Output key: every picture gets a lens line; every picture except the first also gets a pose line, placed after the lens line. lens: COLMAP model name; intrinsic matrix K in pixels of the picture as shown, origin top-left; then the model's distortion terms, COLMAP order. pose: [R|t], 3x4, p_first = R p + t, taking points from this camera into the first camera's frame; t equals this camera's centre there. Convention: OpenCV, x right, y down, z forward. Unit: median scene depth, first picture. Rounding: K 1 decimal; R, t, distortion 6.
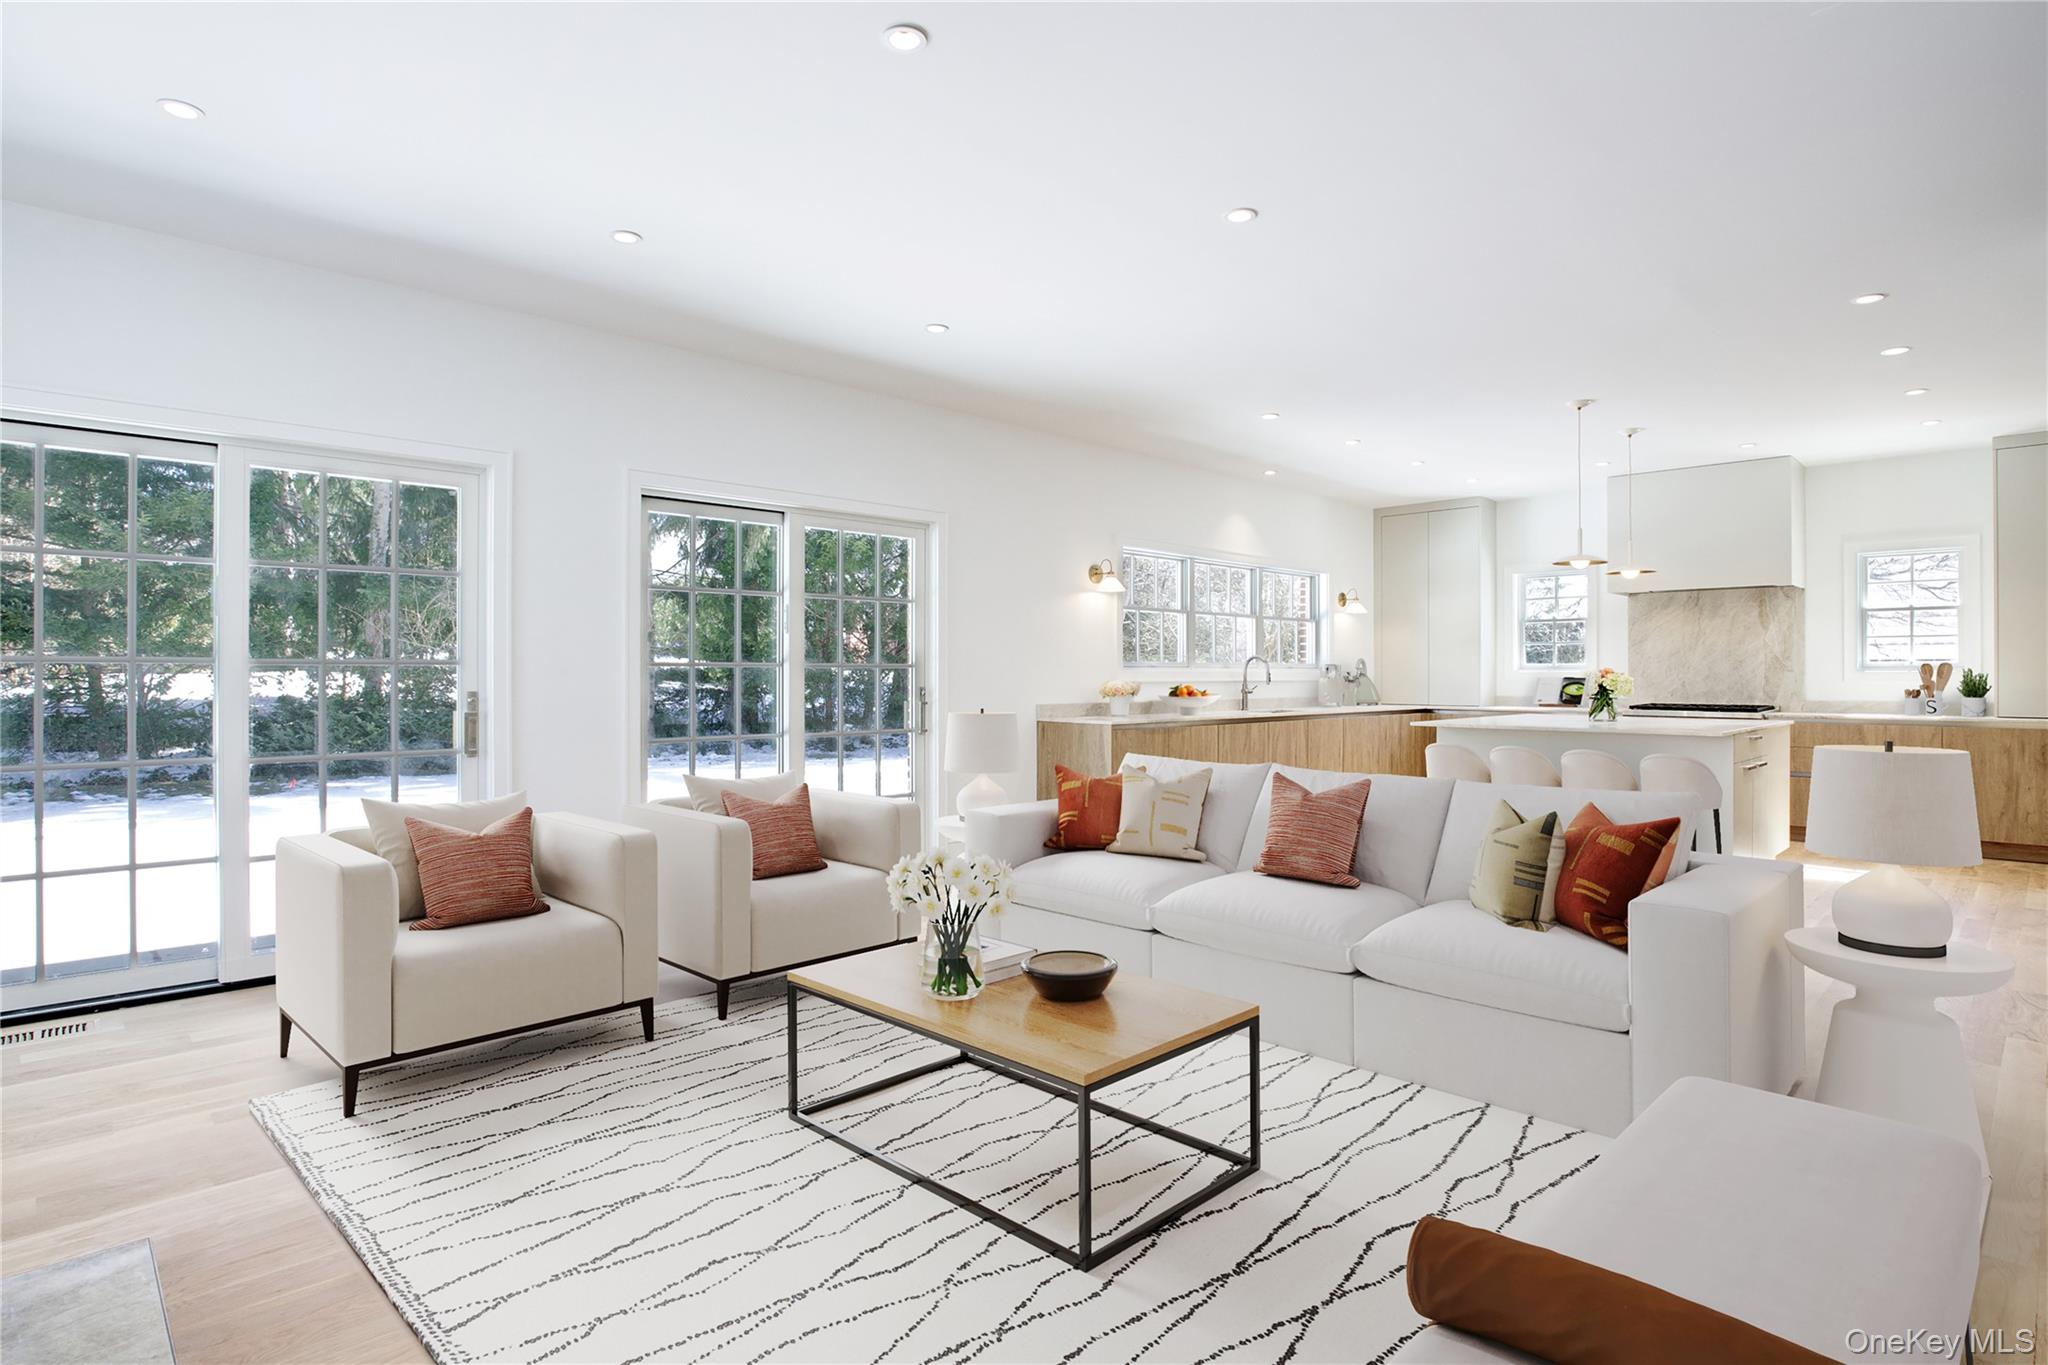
lens RADIAL K [[1046.8, 0, 1033.7], [0, 1046.8, 675.0], [0, 0, 1]] dist [-0.020518, -0.000009]
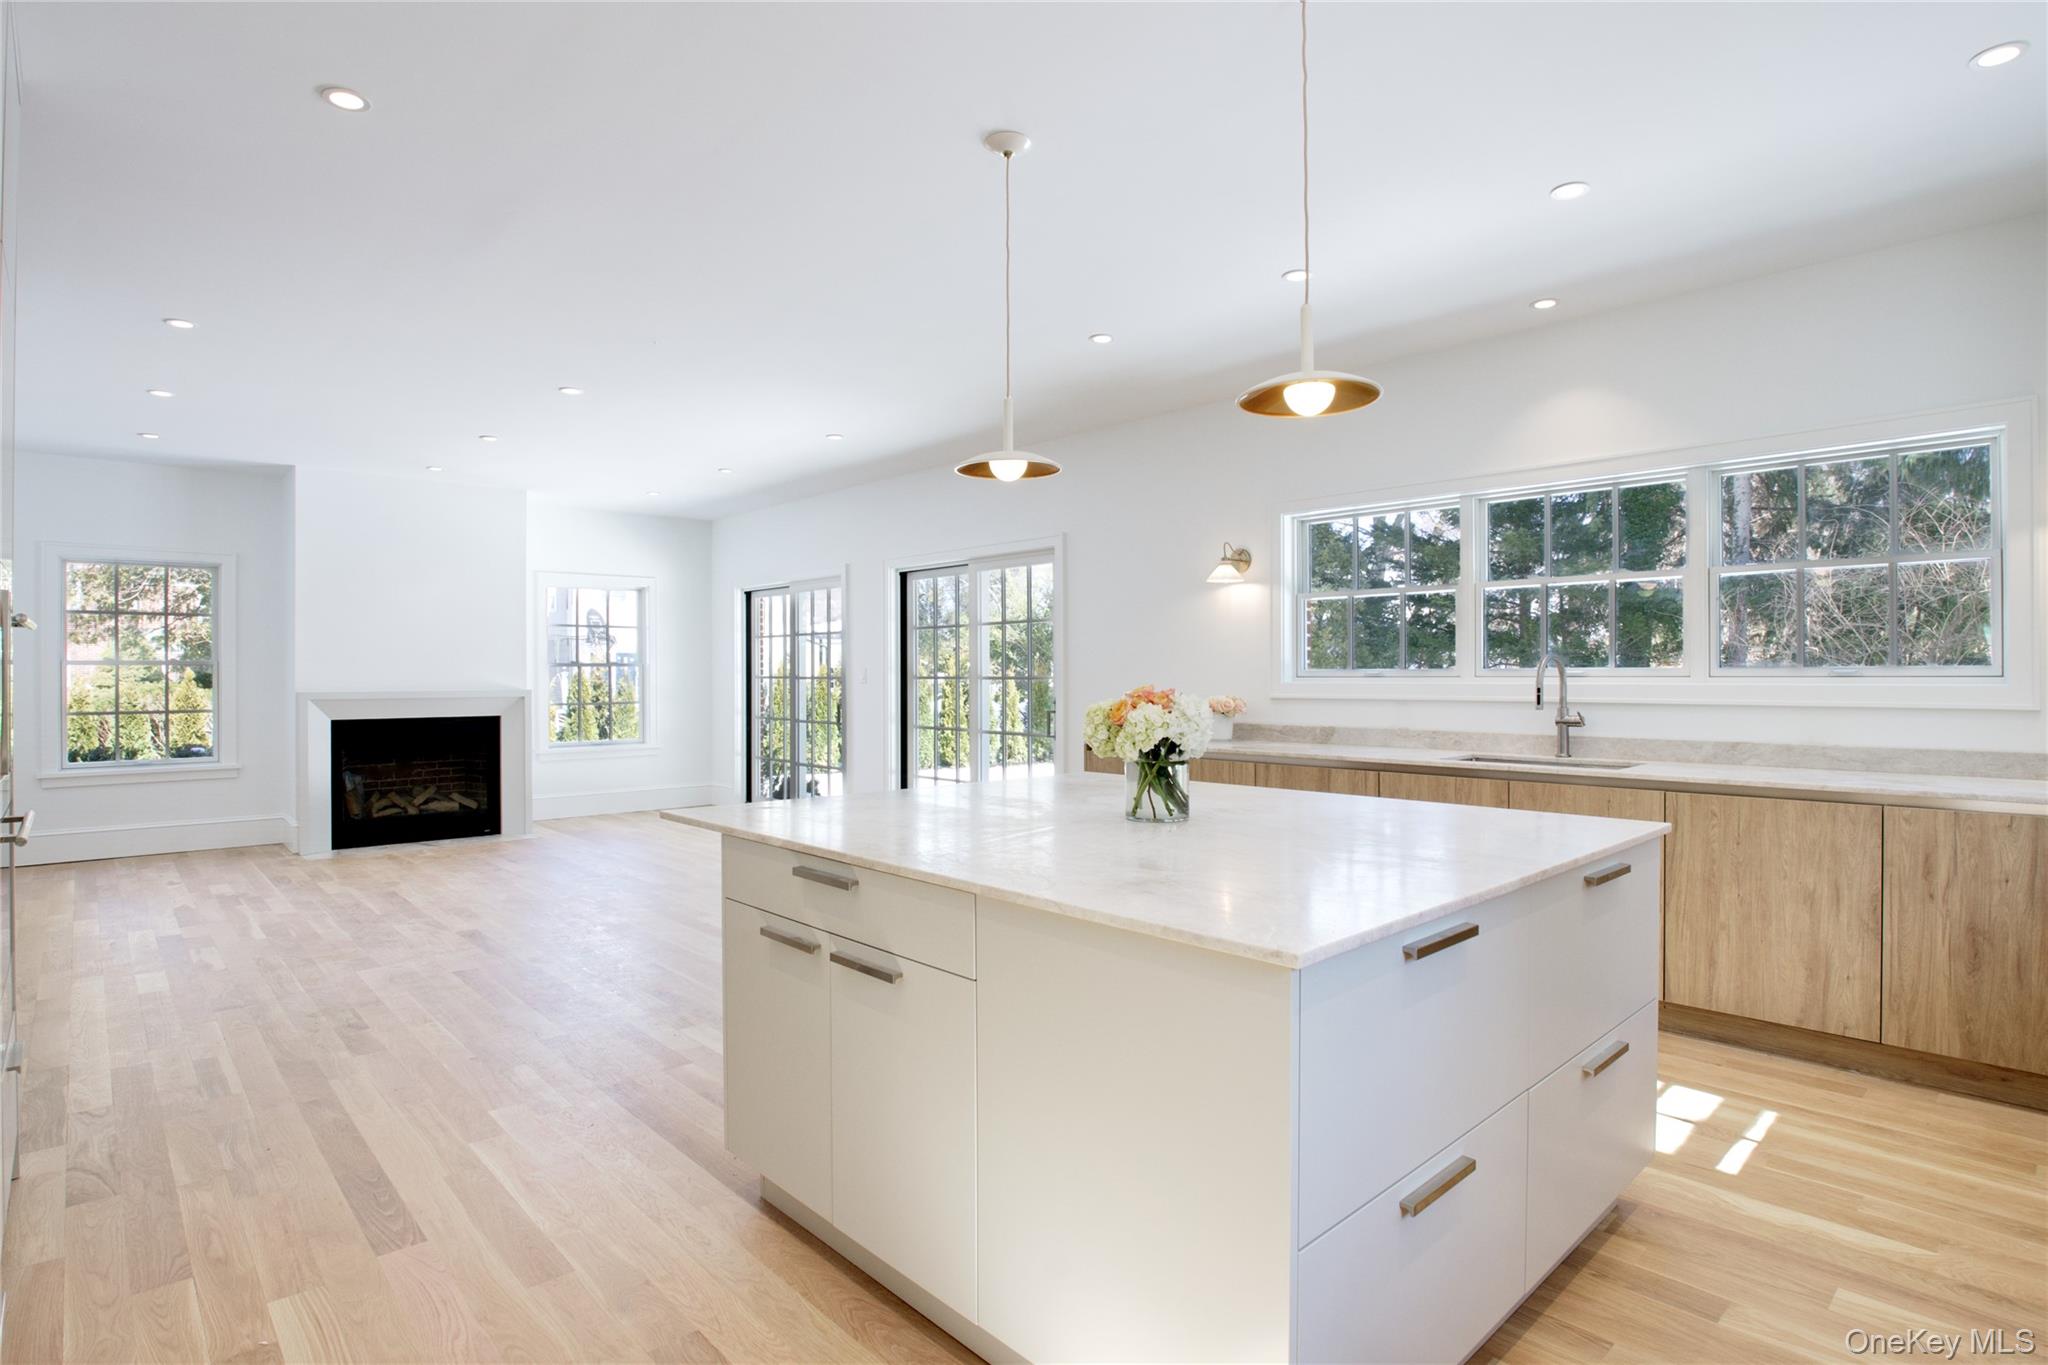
lens RADIAL K [[1040.1, 0, 1024.0], [0, 1040.1, 682.5], [0, 0, 1]] dist [-0.045490, 0.012410]
pose [[-0.031691, 0.006276, -0.999478, 0.761535], [-0.000217, 0.999980, 0.006286, -0.007765], [0.999498, 0.000416, -0.031689, 0.774573]]
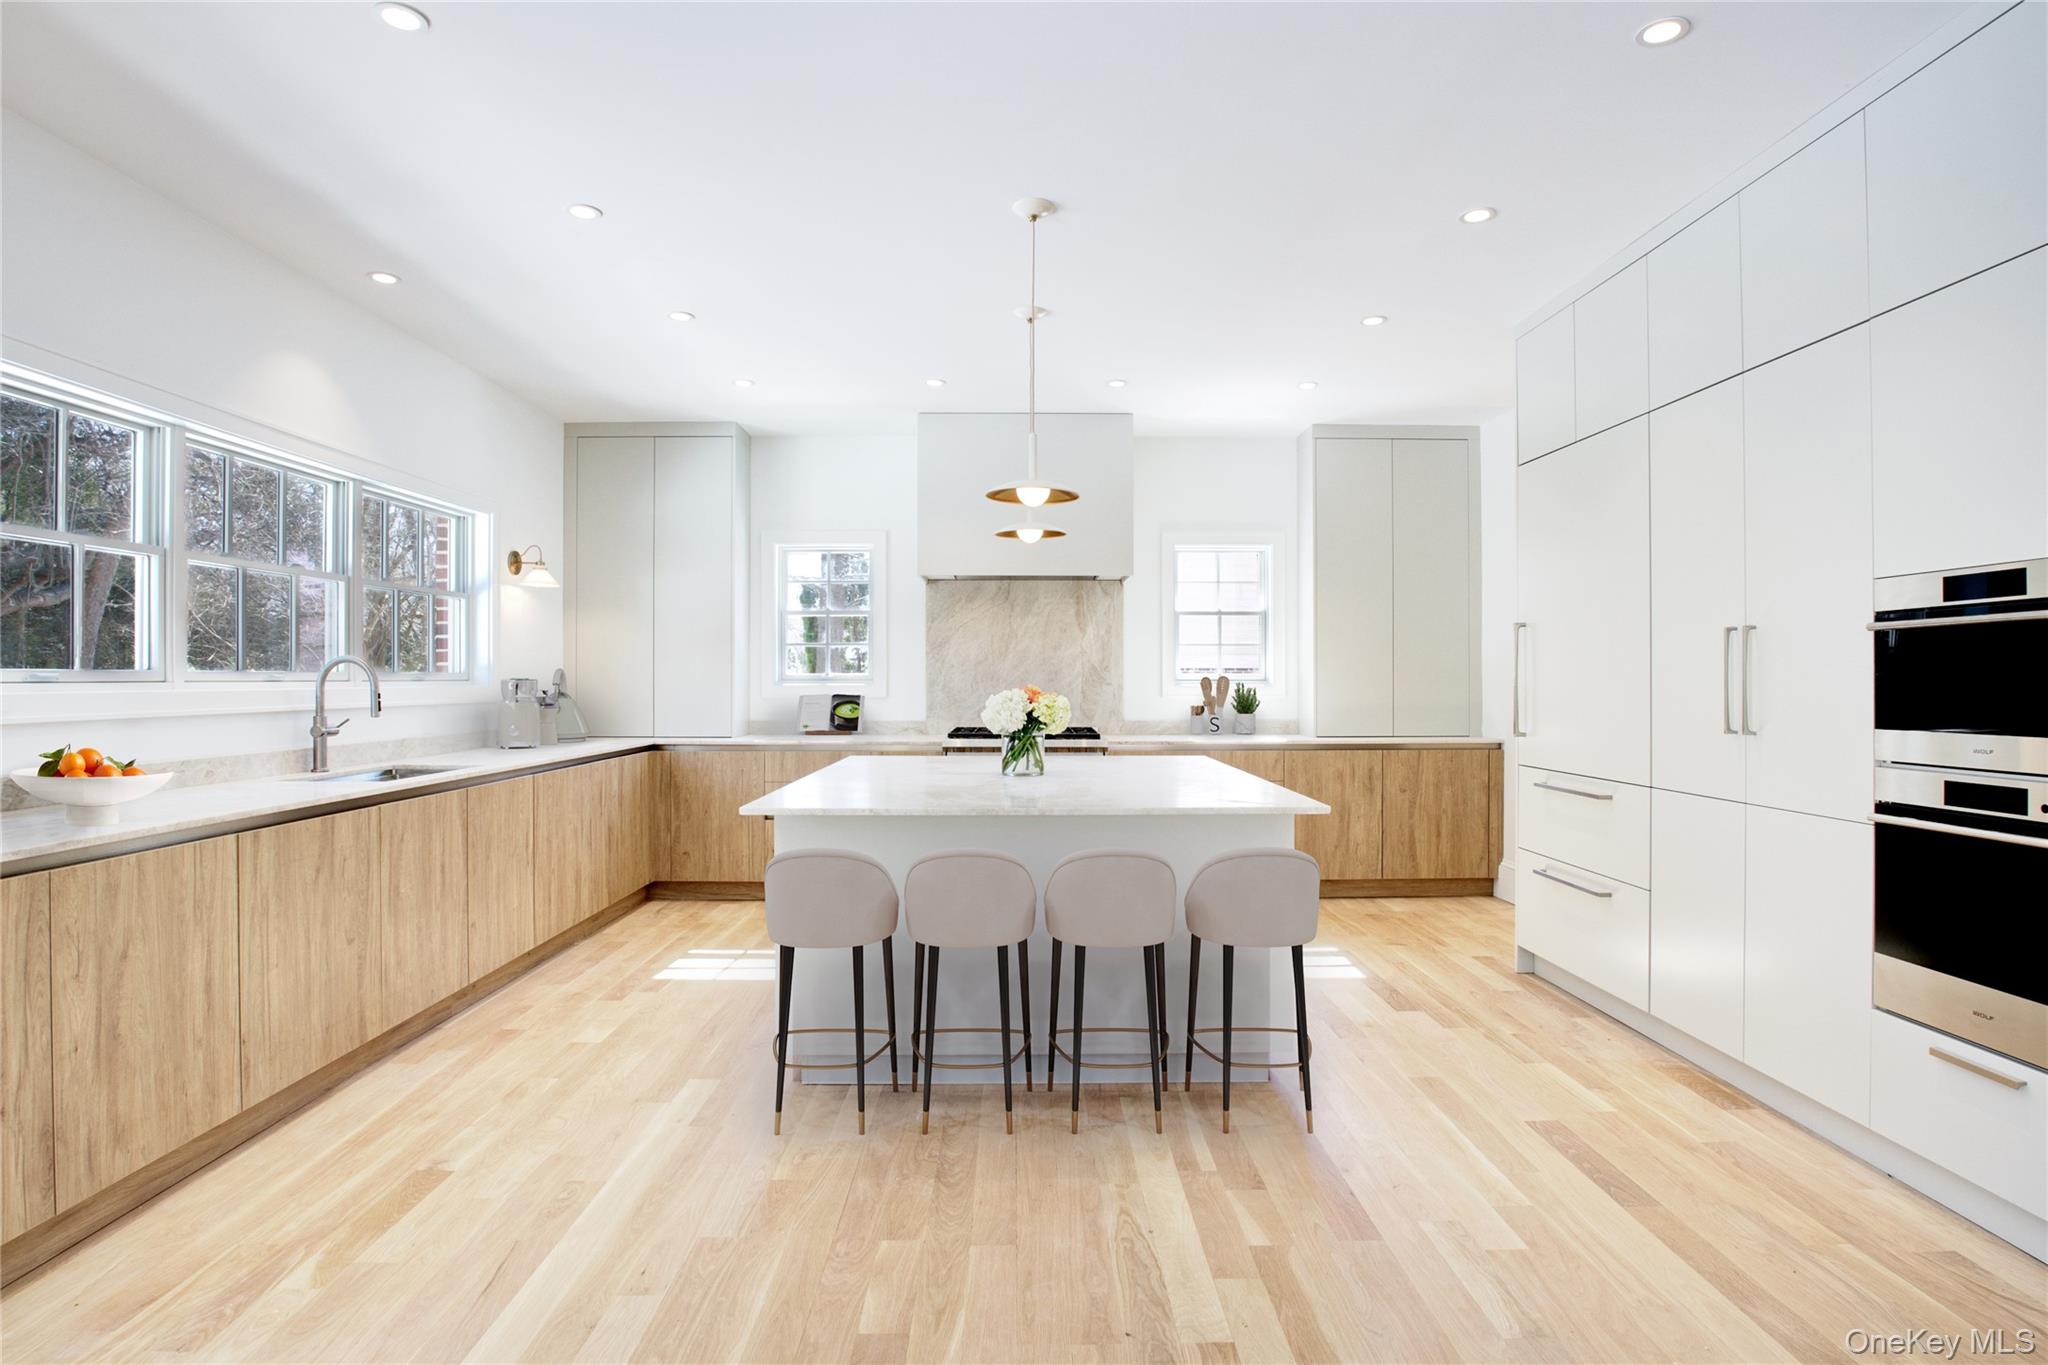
lens RADIAL K [[1040.1, 0, 1024.0], [0, 1040.1, 682.5], [0, 0, 1]] dist [-0.045490, 0.012410]
pose [[0.699468, -0.002817, 0.714658, 0.099778], [0.001157, 0.999995, 0.002809, -0.007789], [-0.714663, -0.001138, 0.699468, 0.471827]]
